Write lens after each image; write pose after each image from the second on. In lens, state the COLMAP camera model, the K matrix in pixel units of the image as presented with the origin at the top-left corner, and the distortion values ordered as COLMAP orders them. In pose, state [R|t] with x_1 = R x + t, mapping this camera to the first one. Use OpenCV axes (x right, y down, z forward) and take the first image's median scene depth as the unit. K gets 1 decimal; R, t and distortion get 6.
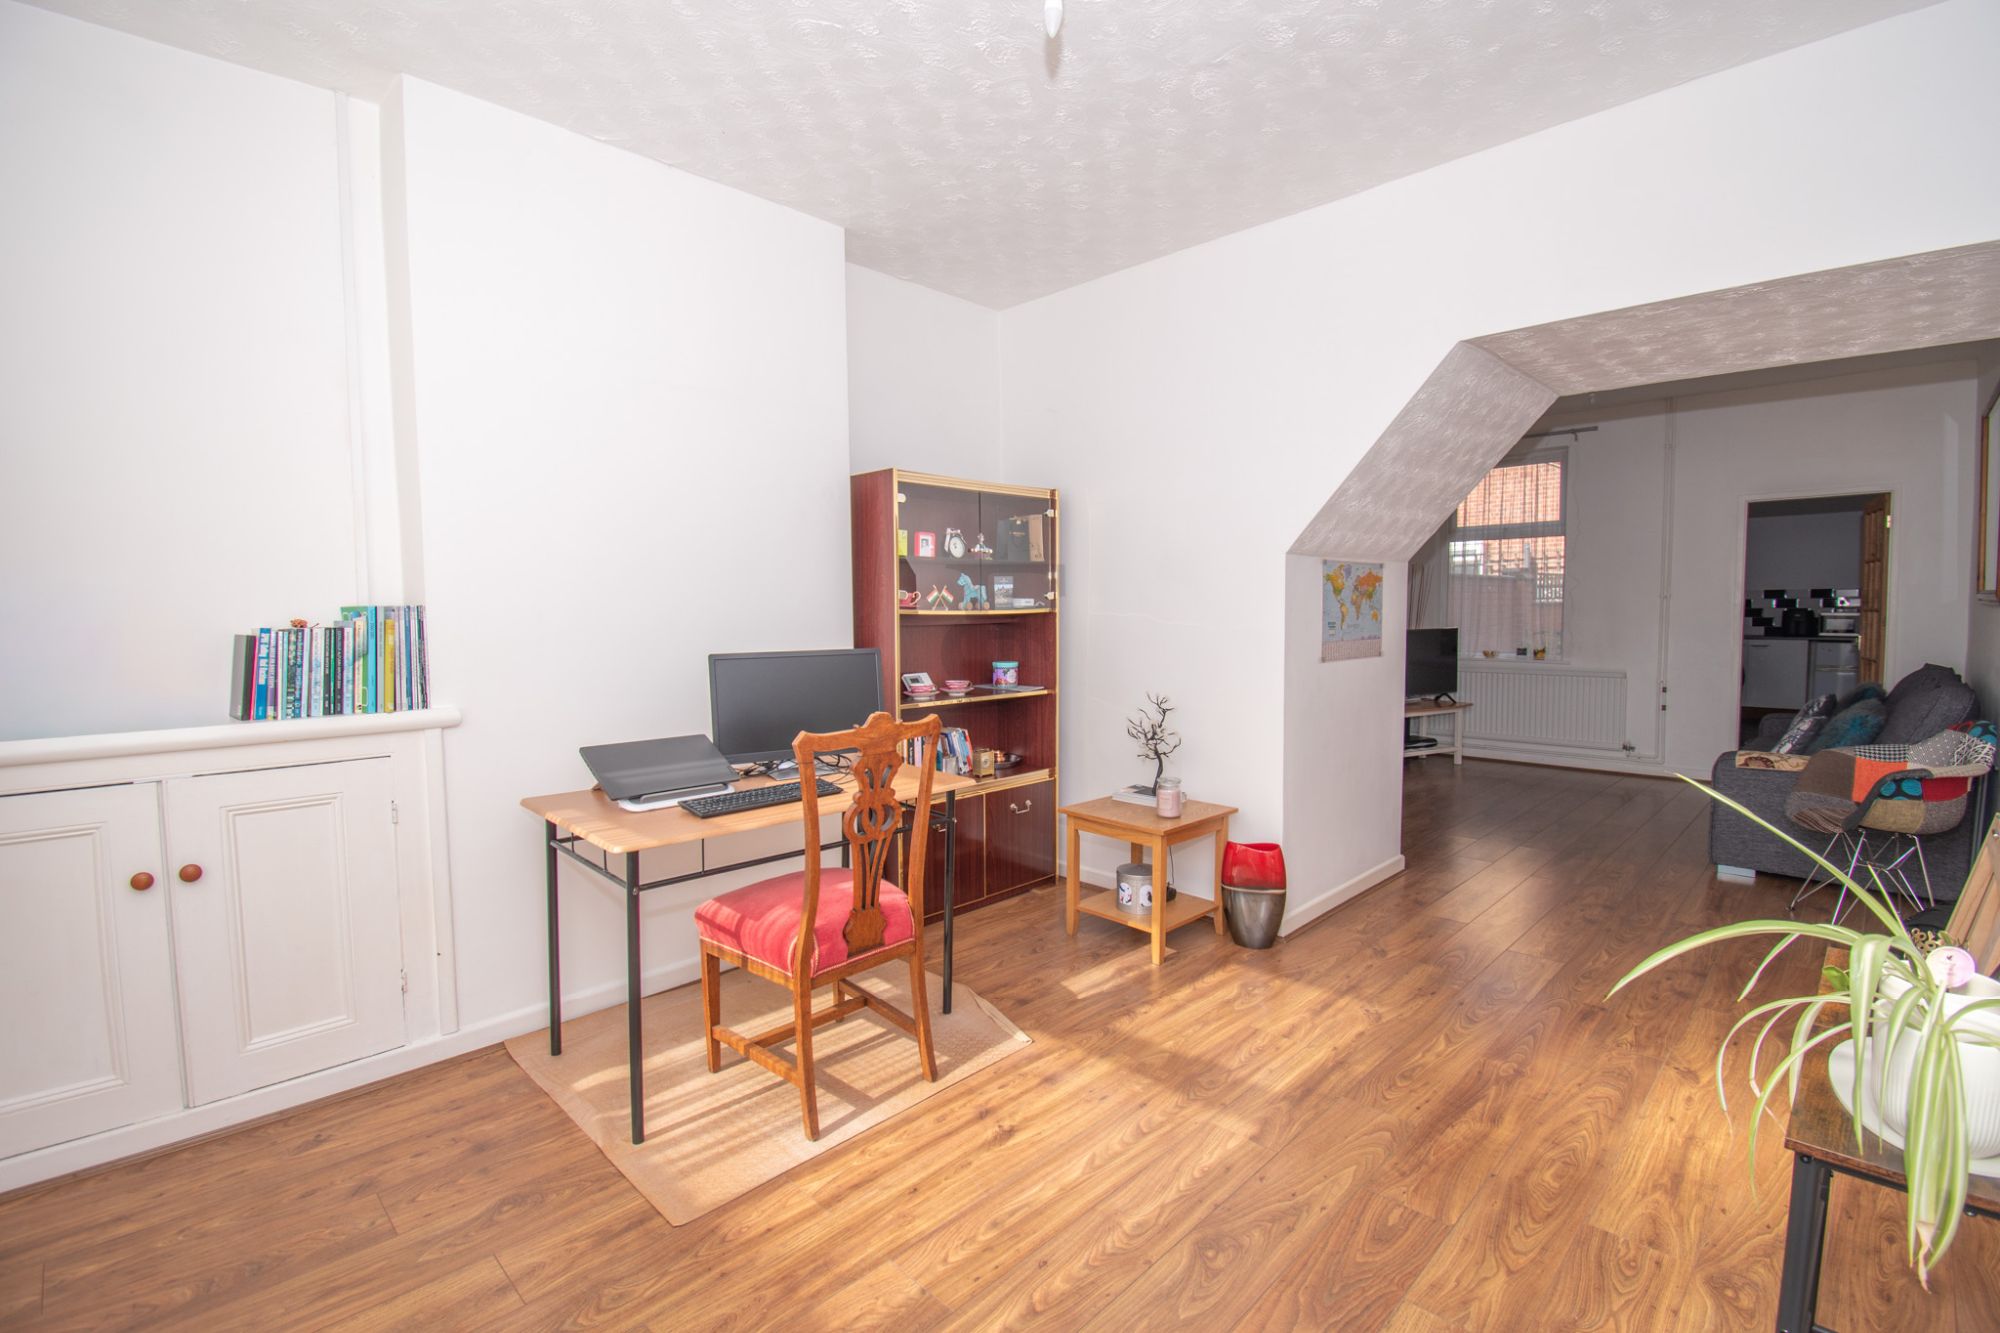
lens RADIAL K [[888.0, 0, 1008.4], [0, 888.0, 659.7], [0, 0, 1]] dist [-0.036680, -0.000527]
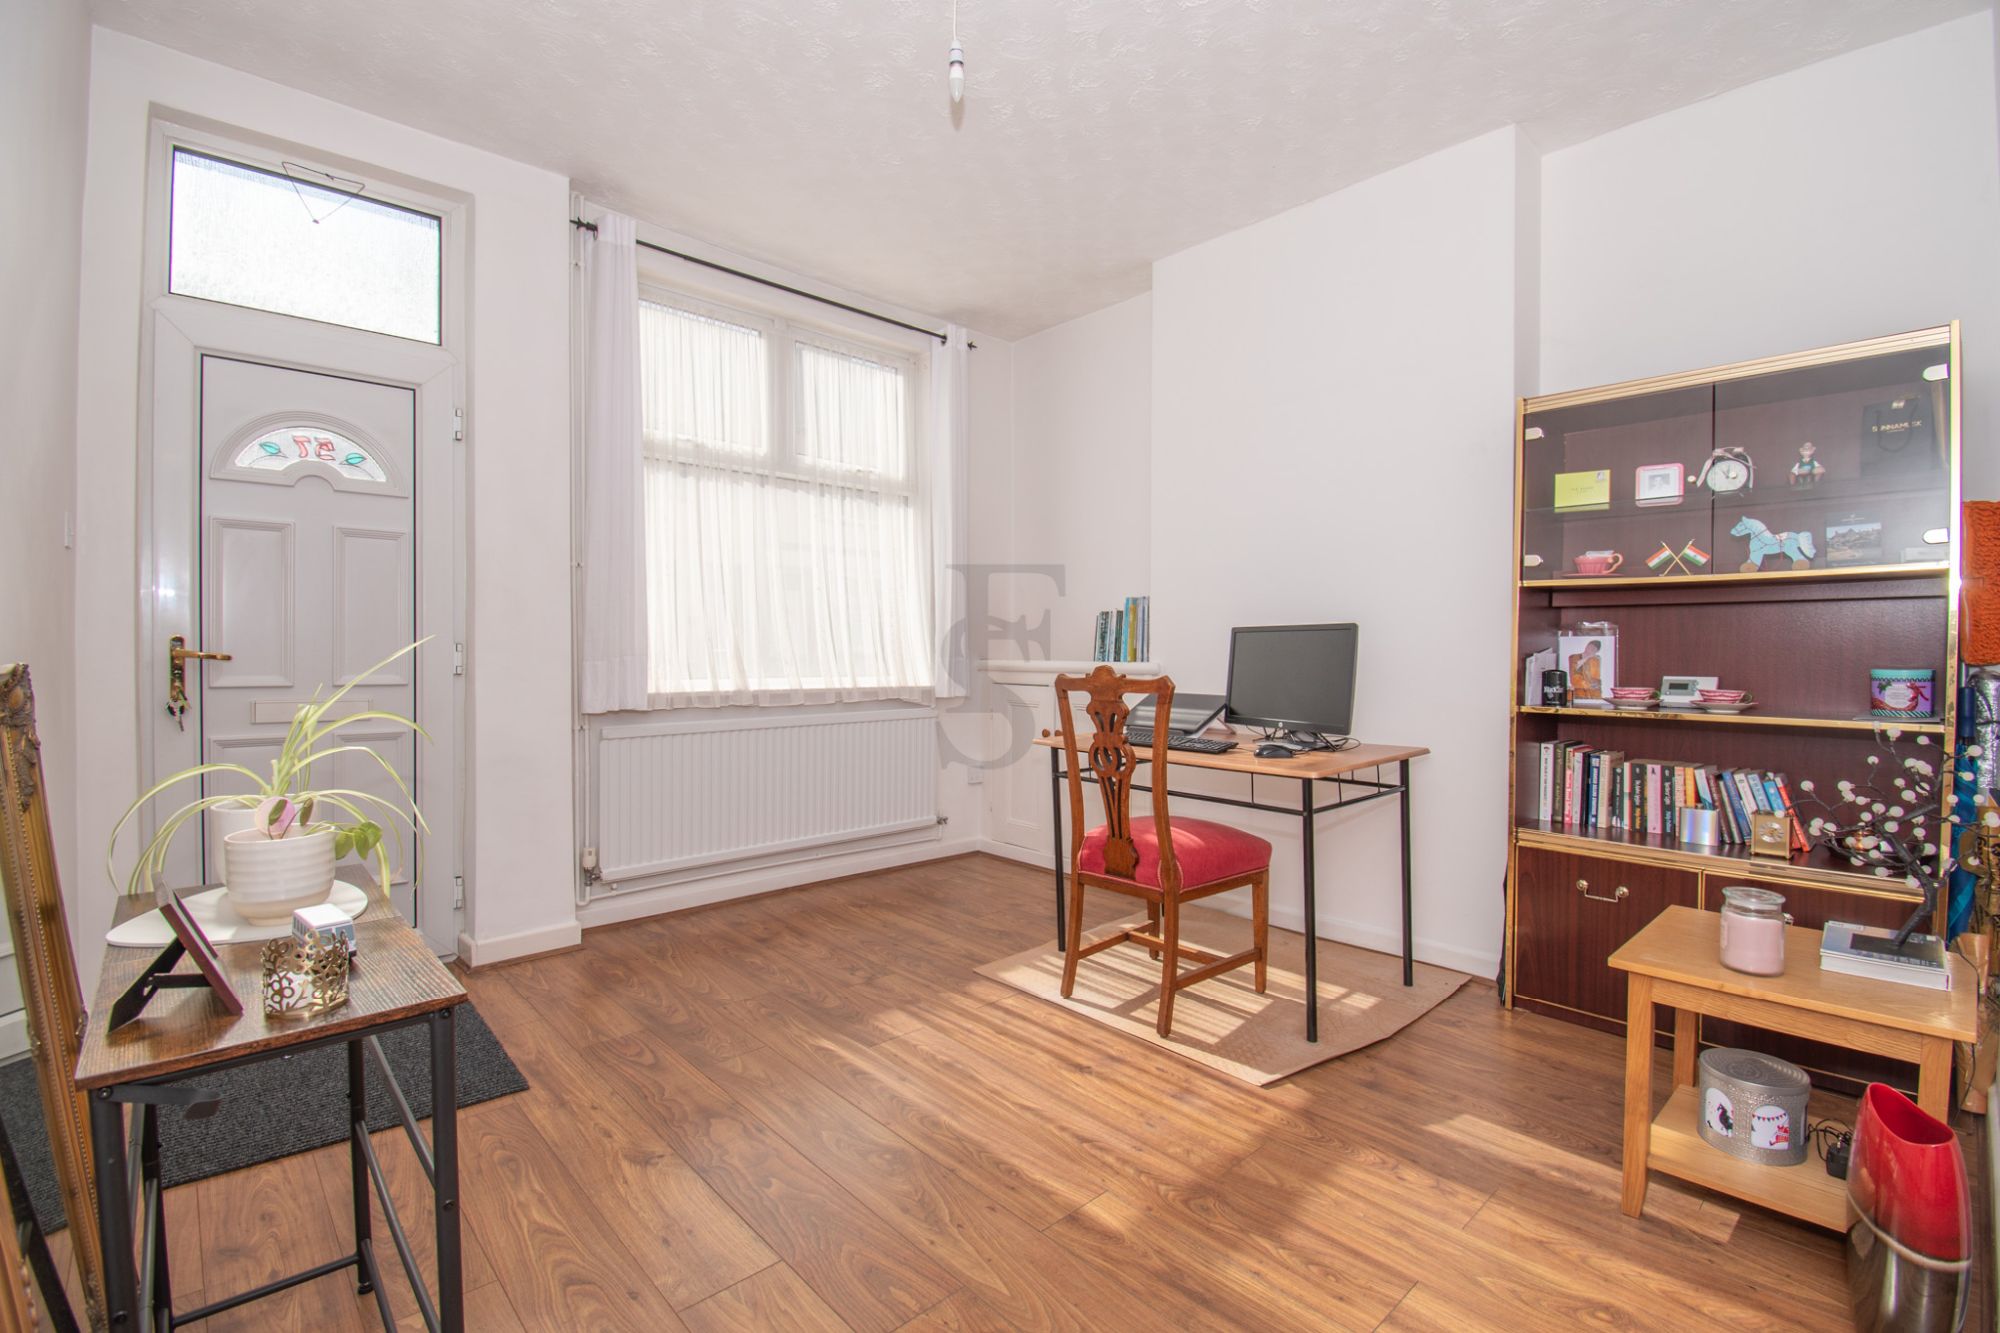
lens RADIAL K [[888.0, 0, 1011.9], [0, 888.0, 662.6], [0, 0, 1]] dist [-0.036680, -0.000527]
pose [[-0.051753, 0.021415, -0.998430, 0.970961], [-0.059051, 0.997955, 0.024466, 0.034235], [0.996913, 0.060225, -0.050382, 0.882072]]
